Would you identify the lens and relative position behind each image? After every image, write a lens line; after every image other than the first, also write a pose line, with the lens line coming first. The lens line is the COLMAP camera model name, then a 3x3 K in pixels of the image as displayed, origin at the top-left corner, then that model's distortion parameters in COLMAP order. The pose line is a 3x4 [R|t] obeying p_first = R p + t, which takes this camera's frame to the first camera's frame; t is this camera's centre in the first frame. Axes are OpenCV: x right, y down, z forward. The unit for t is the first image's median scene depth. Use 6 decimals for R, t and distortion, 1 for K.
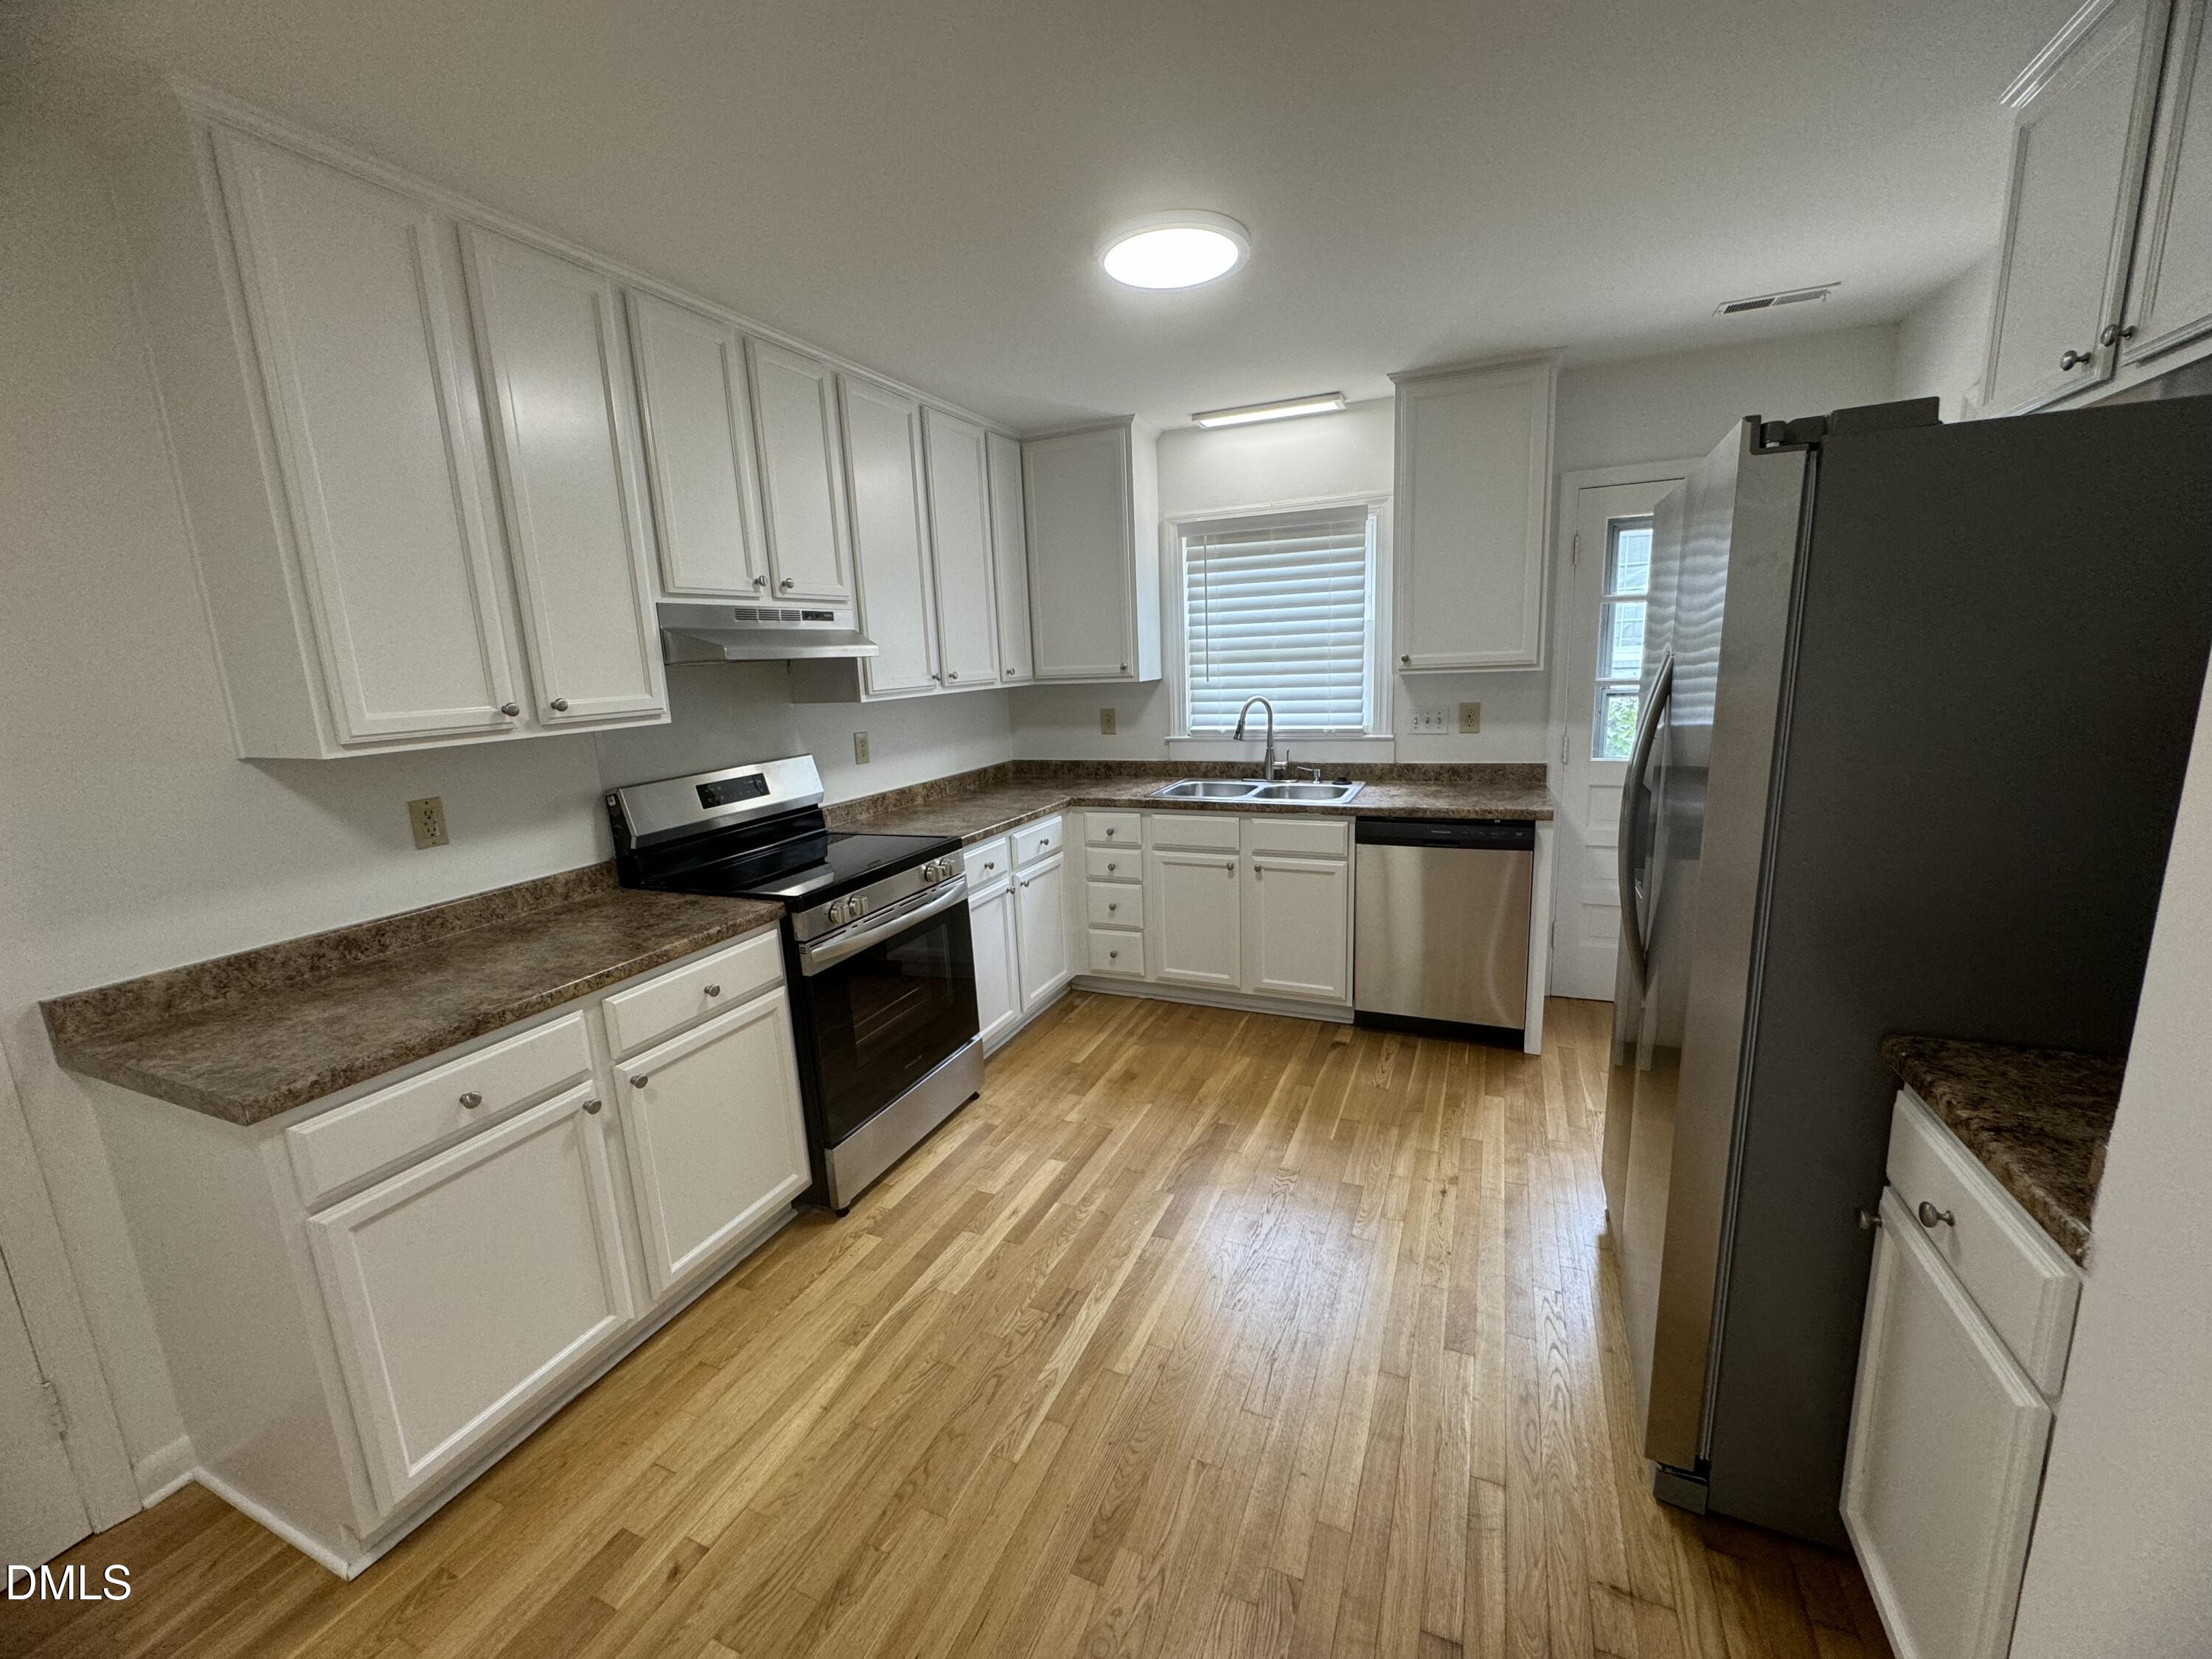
lens RADIAL K [[881.8, 0, 1107.5], [0, 881.8, 830.2], [0, 0, 1]] dist [-0.000614, -0.000307]
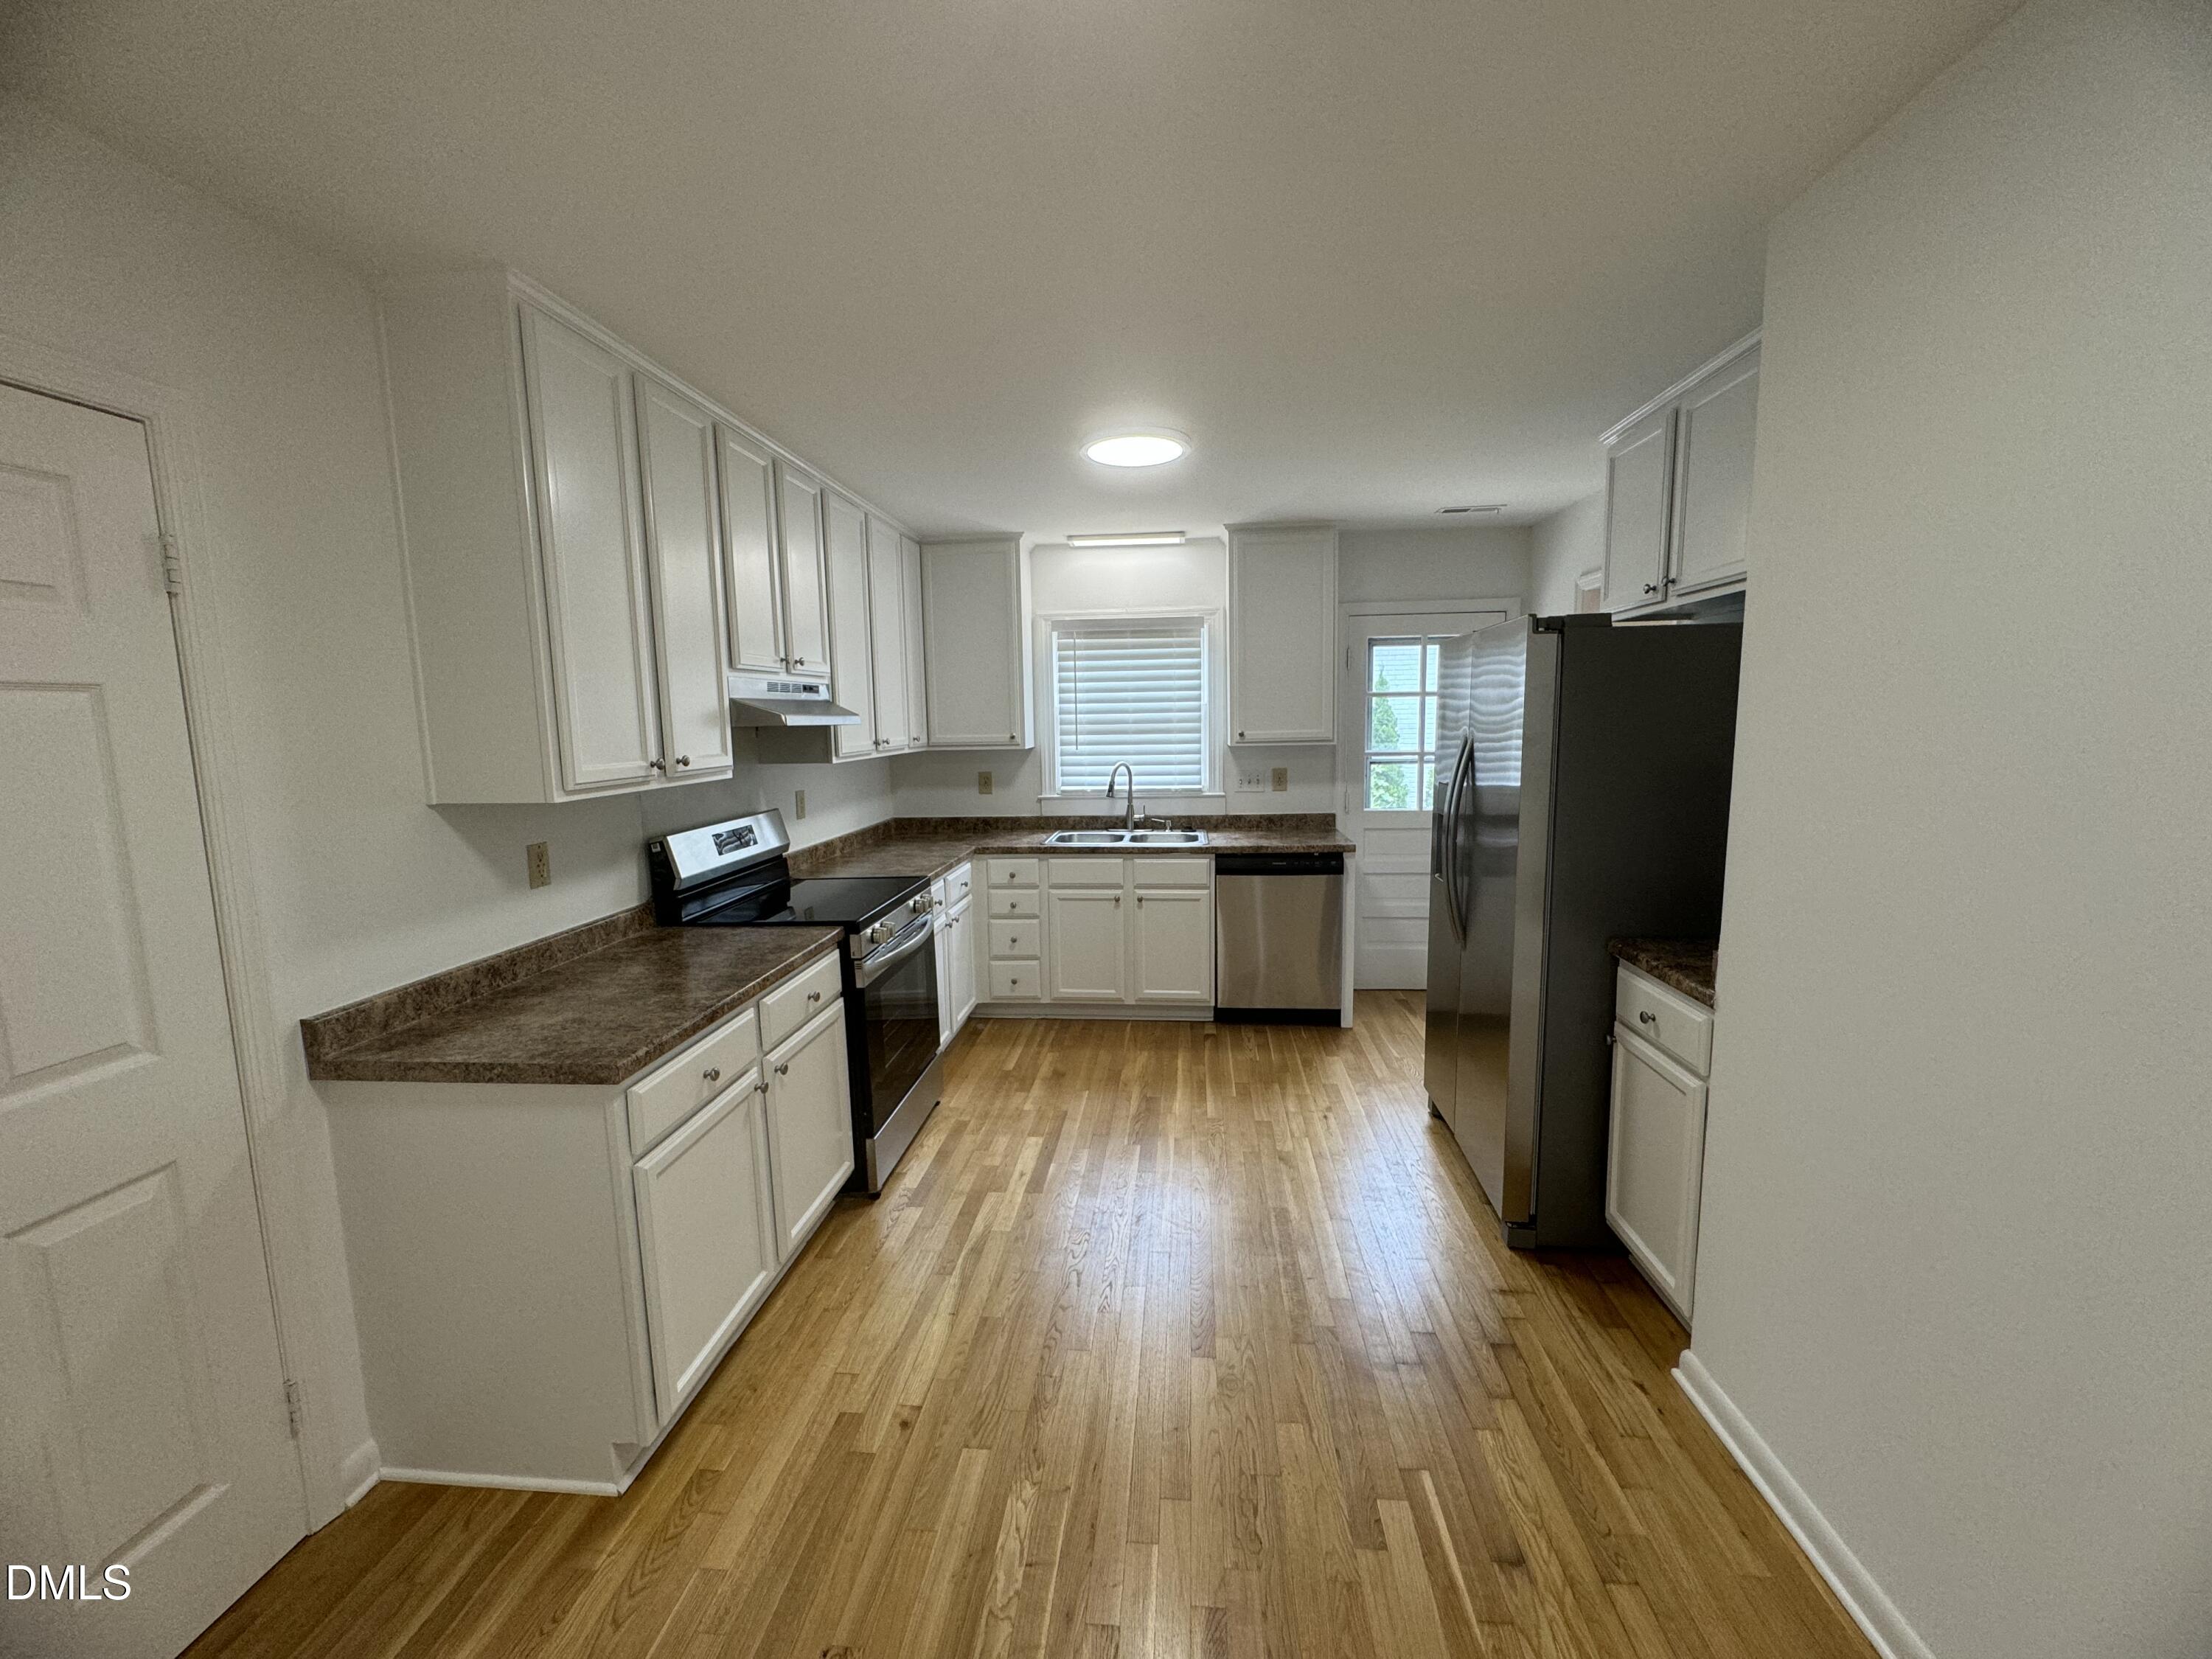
lens RADIAL K [[881.8, 0, 1108.7], [0, 881.8, 829.1], [0, 0, 1]] dist [-0.000614, -0.000307]
pose [[0.949543, -0.016025, 0.313228, -0.373586], [0.040859, 0.996503, -0.072883, 0.048938], [-0.310965, 0.082003, 0.946877, -0.243874]]
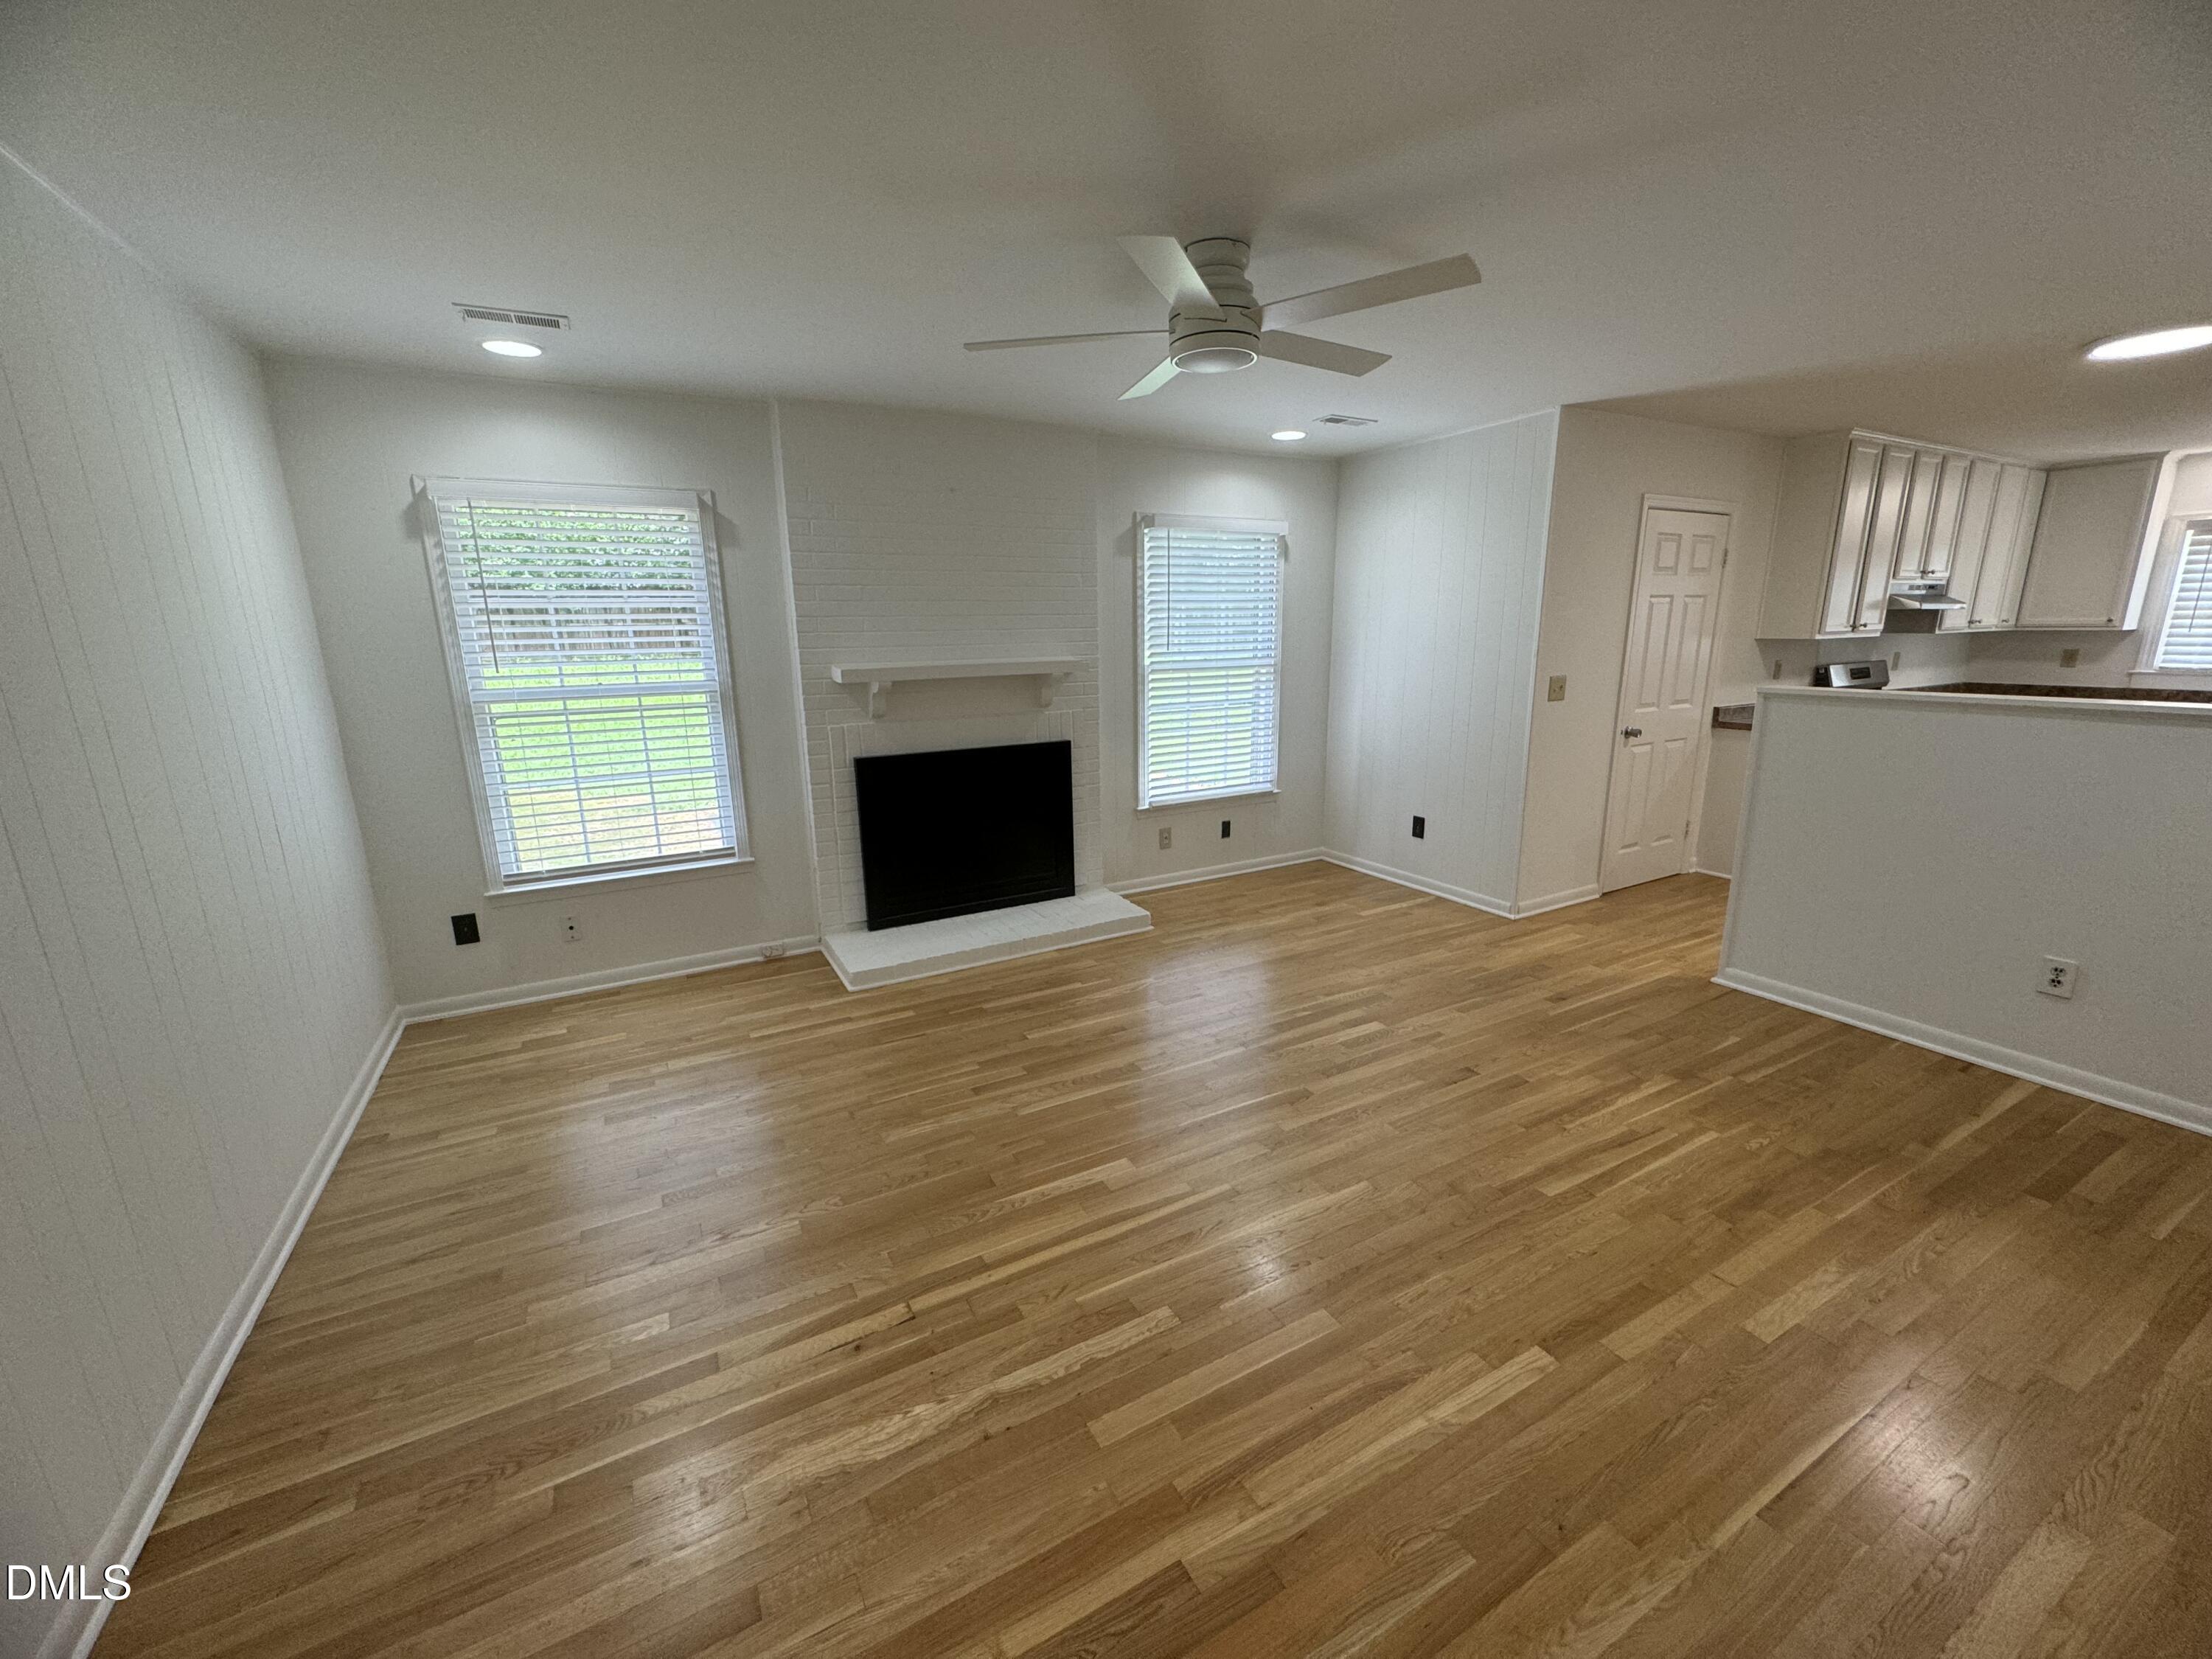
lens RADIAL K [[881.8, 0, 1105.9], [0, 881.8, 824.3], [0, 0, 1]] dist [-0.000614, -0.000307]
pose [[0.789938, 0.166602, -0.590121, -0.625251], [-0.138756, 0.985986, 0.092622, 0.410152], [0.597281, 0.008717, 0.801984, -1.951551]]
